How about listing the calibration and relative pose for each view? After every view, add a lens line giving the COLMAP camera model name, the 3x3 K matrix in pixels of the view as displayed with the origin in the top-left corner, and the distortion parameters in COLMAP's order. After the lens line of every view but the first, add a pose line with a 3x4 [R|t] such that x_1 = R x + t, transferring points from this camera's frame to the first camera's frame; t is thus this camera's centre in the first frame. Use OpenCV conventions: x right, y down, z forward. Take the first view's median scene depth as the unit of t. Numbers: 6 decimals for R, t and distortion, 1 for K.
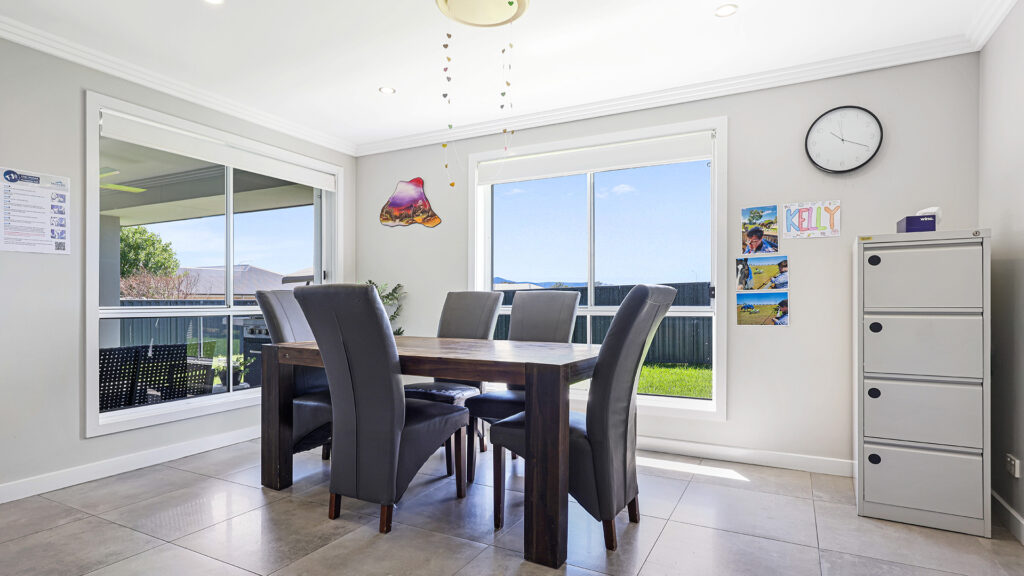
lens RADIAL K [[529.2, 0, 512.1], [0, 529.2, 295.0], [0, 0, 1]] dist [0.001613, 0.000095]
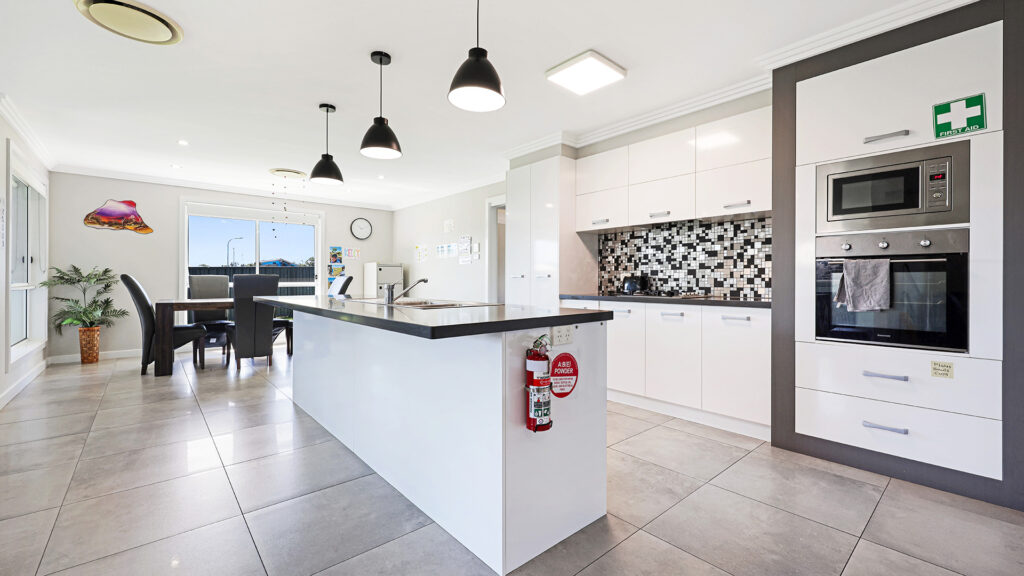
lens RADIAL K [[419.8, 0, 511.7], [0, 419.8, 283.0], [0, 0, 1]] dist [0.000155, 0.000006]
pose [[0.359637, -0.003022, 0.933087, -0.925300], [-0.010588, 0.999917, 0.007320, -0.001256], [-0.933032, -0.012512, 0.359576, -0.484342]]
